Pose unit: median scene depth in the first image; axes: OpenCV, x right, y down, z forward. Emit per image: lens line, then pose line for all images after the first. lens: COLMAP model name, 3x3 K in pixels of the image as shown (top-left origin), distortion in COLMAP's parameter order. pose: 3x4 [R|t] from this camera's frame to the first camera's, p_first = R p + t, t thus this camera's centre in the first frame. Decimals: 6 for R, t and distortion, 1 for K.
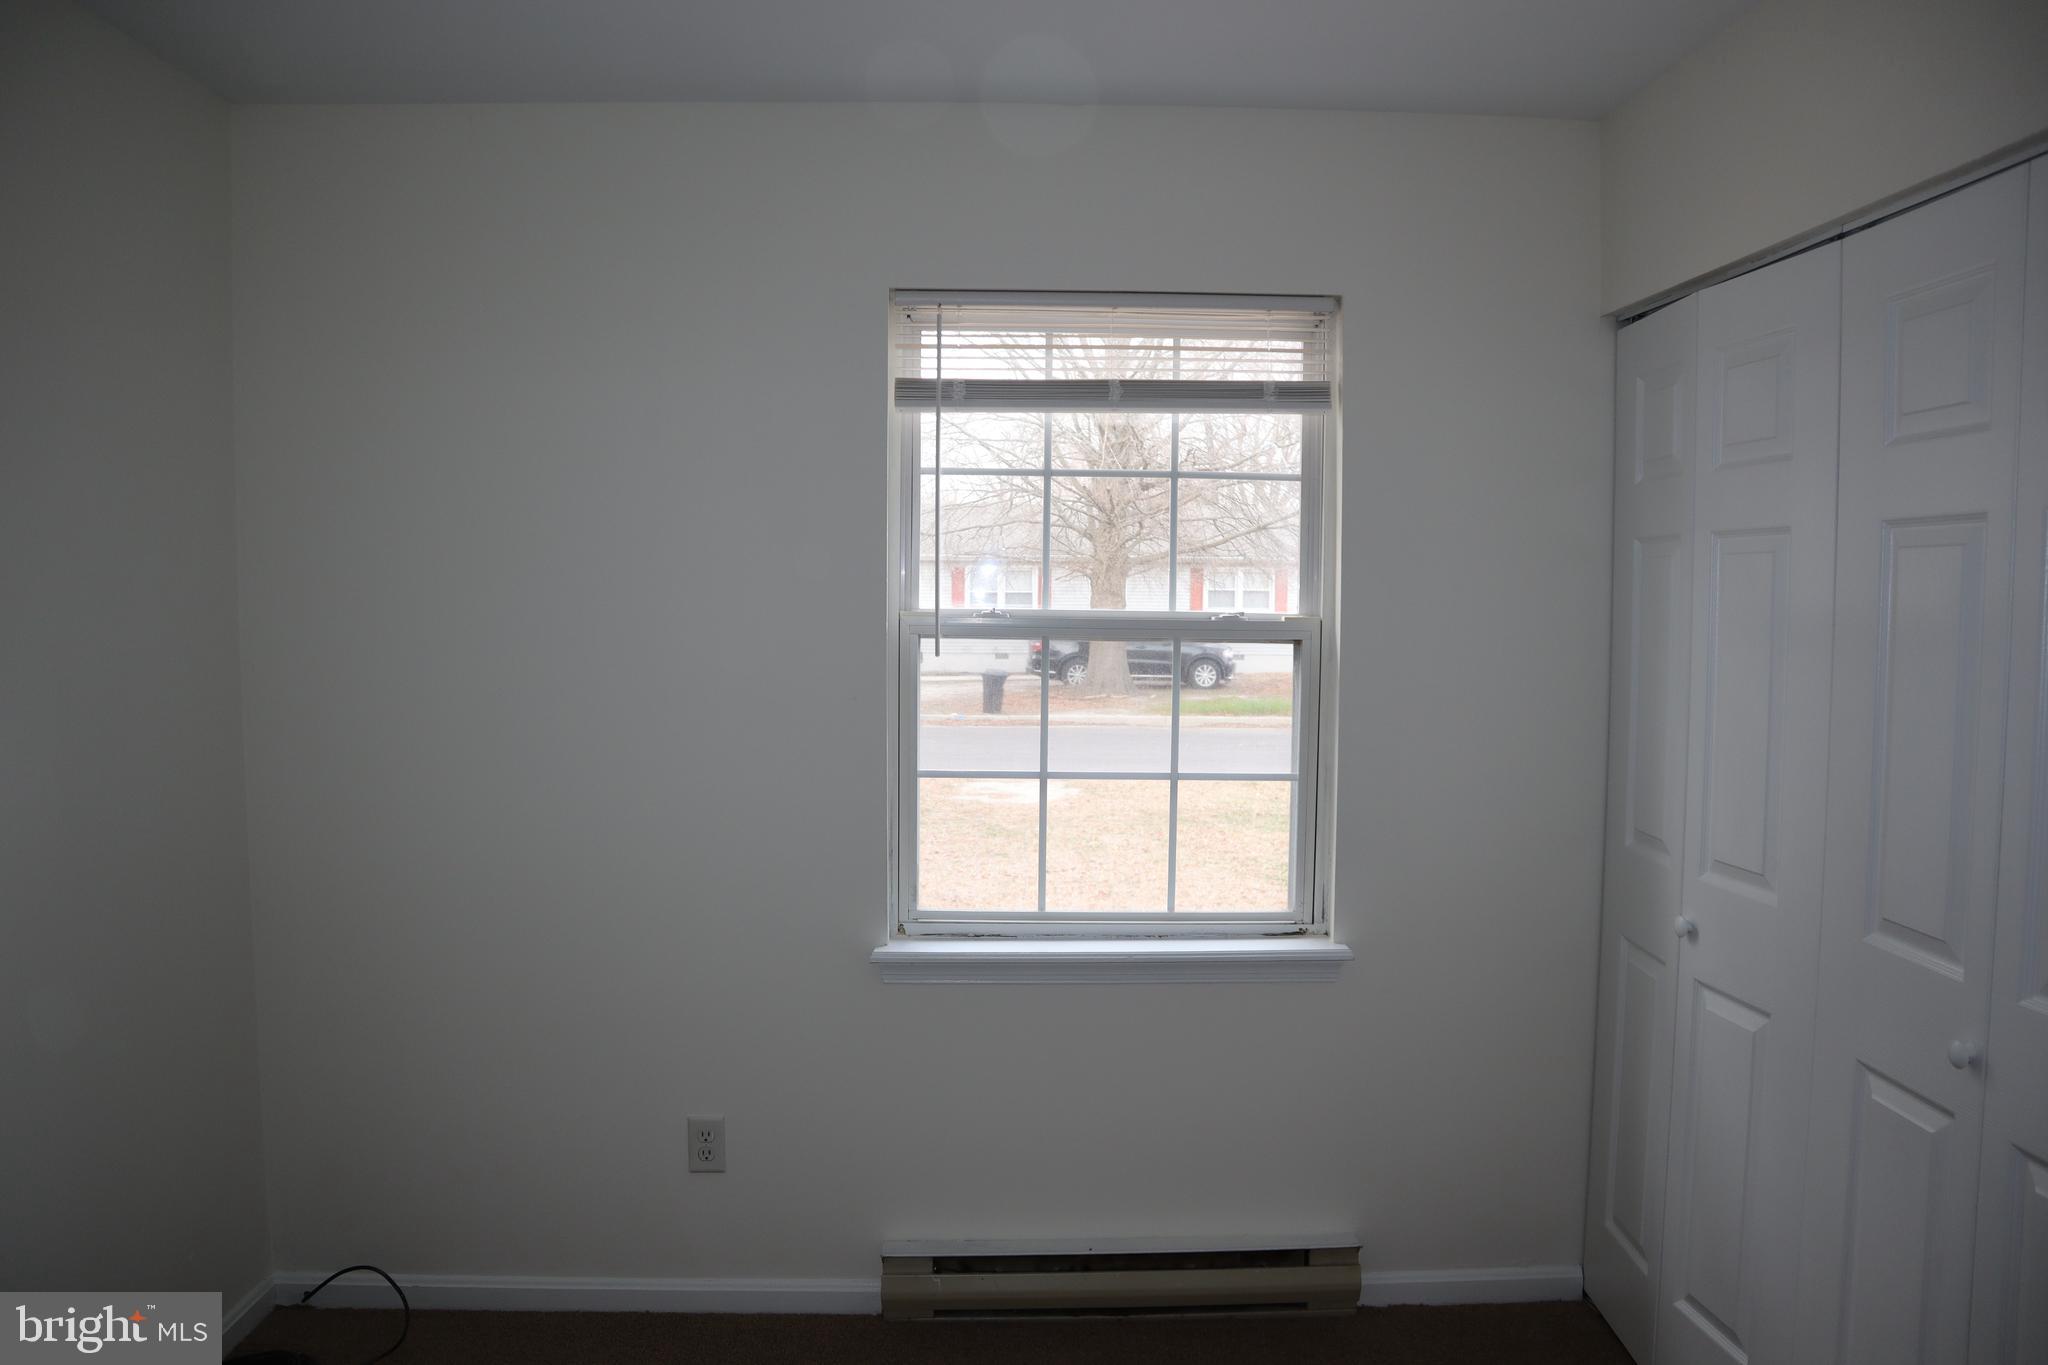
lens RADIAL K [[1380.9, 0, 1020.8], [0, 1380.9, 723.9], [0, 0, 1]] dist [-0.075526, -0.000189]
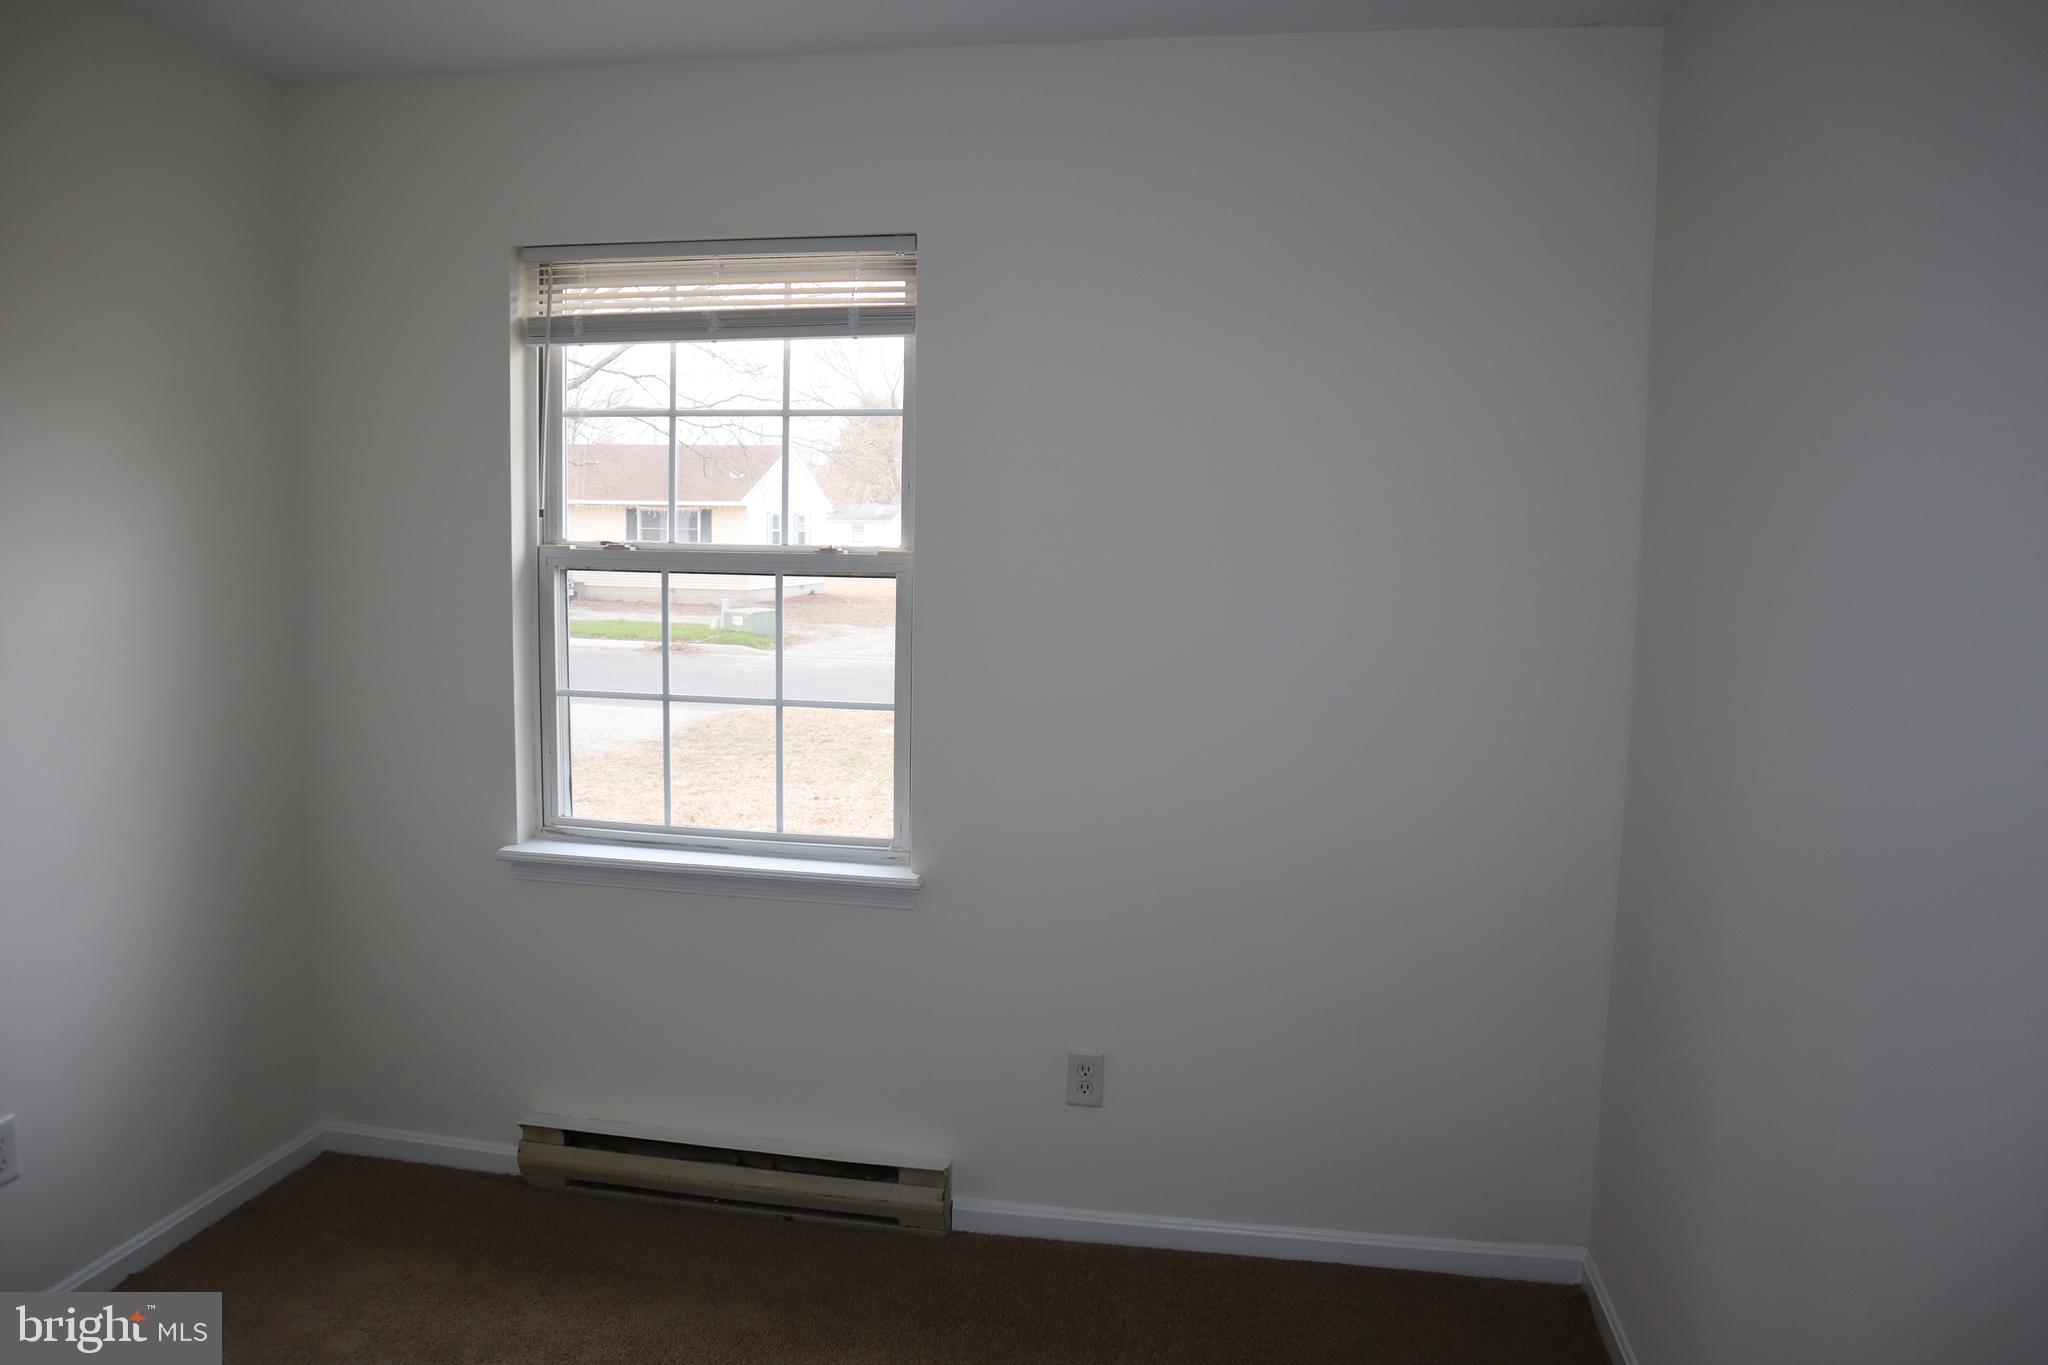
lens RADIAL K [[1380.9, 0, 1020.8], [0, 1380.9, 723.9], [0, 0, 1]] dist [-0.075526, -0.000189]
pose [[0.973735, 0.037266, -0.224614, 0.523630], [-0.028767, 0.998745, 0.040998, 0.006236], [0.225859, -0.033460, 0.973585, 0.023389]]
